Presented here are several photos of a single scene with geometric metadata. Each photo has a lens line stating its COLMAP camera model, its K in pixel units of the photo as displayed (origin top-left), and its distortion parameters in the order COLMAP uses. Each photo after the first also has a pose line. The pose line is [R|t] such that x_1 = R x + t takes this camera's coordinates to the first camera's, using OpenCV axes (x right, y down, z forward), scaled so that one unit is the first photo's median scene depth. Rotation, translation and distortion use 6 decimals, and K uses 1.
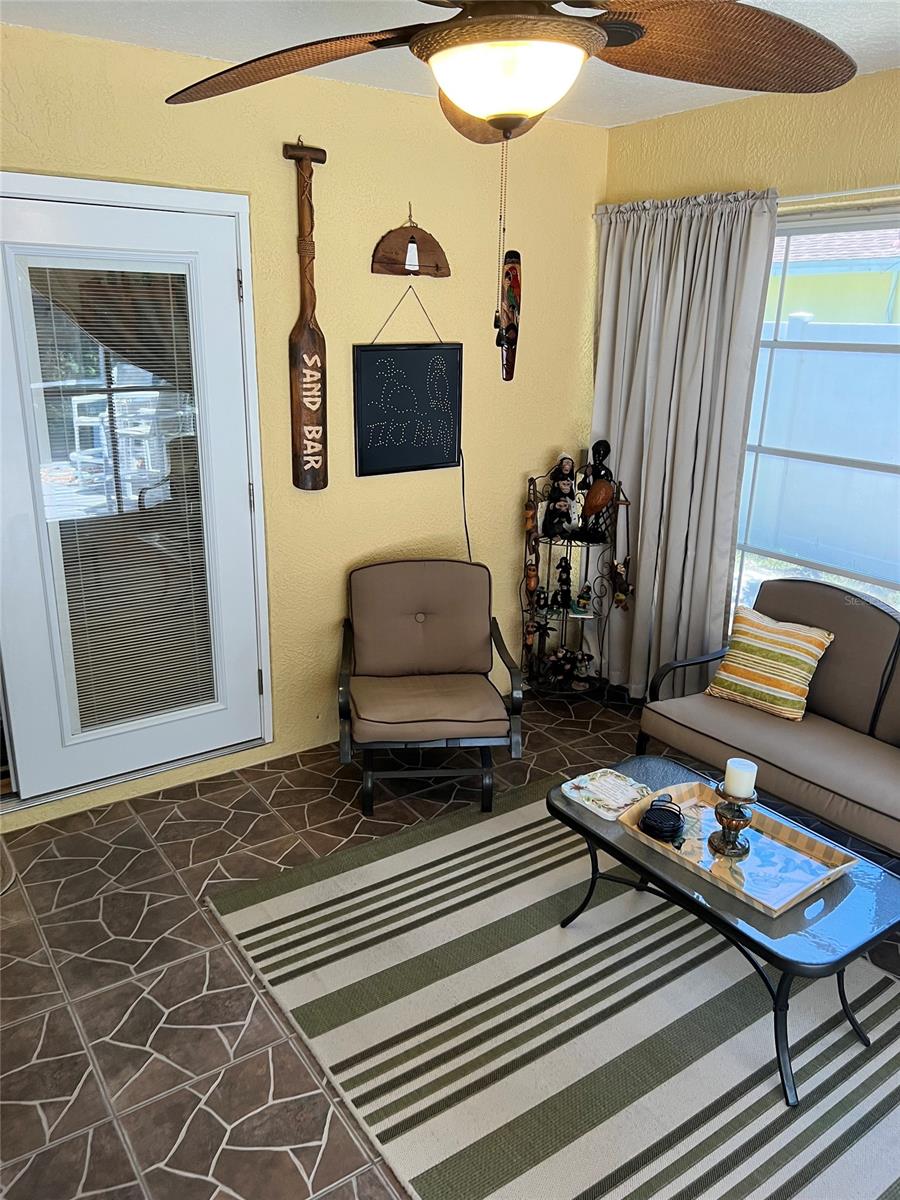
lens RADIAL K [[903.9, 0, 448.4], [0, 903.9, 601.5], [0, 0, 1]] dist [0.005420, -0.000835]
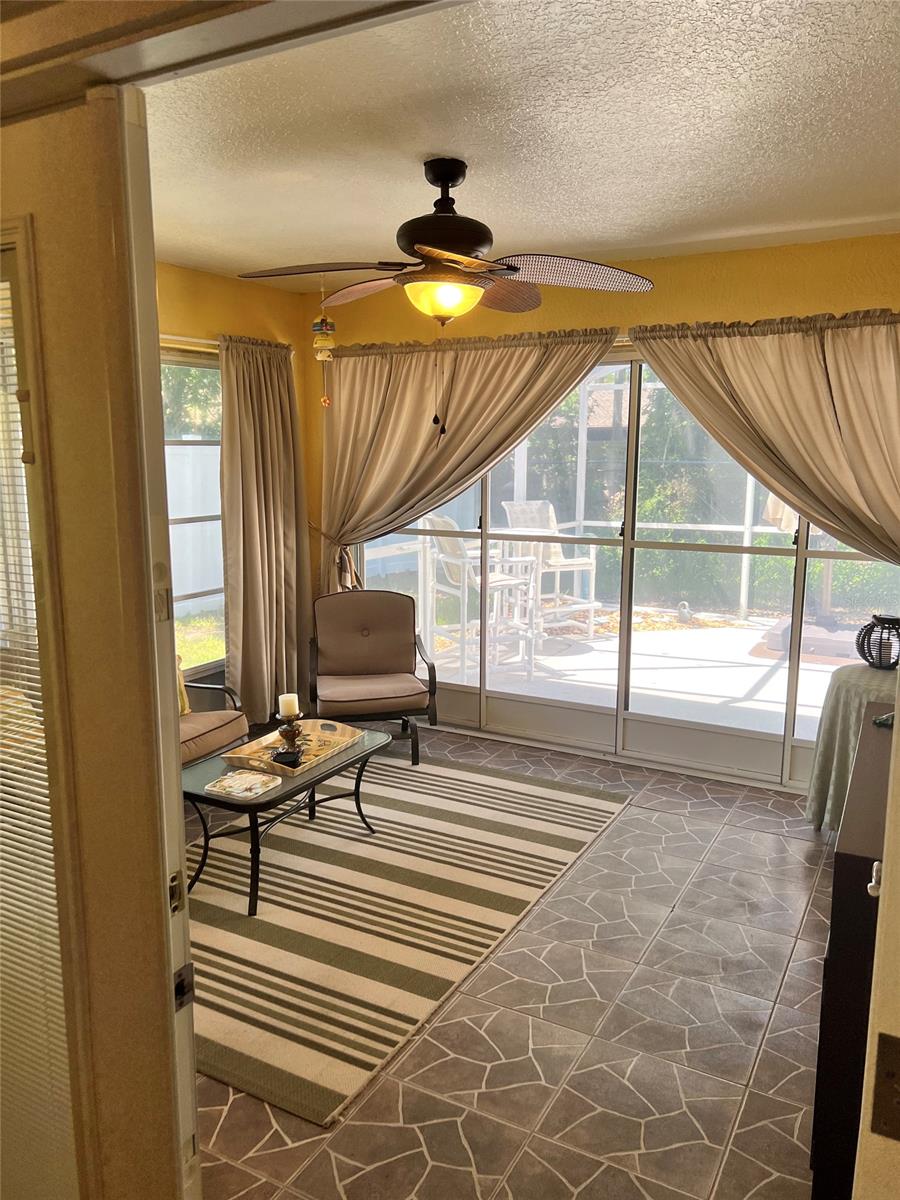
lens RADIAL K [[903.9, 0, 449.2], [0, 903.9, 601.7], [0, 0, 1]] dist [0.005420, -0.000835]
pose [[-0.441918, -0.163407, 0.882047, -1.062404], [0.258707, 0.918275, 0.299735, -0.340894], [-0.858940, 0.360650, -0.363528, 1.161877]]
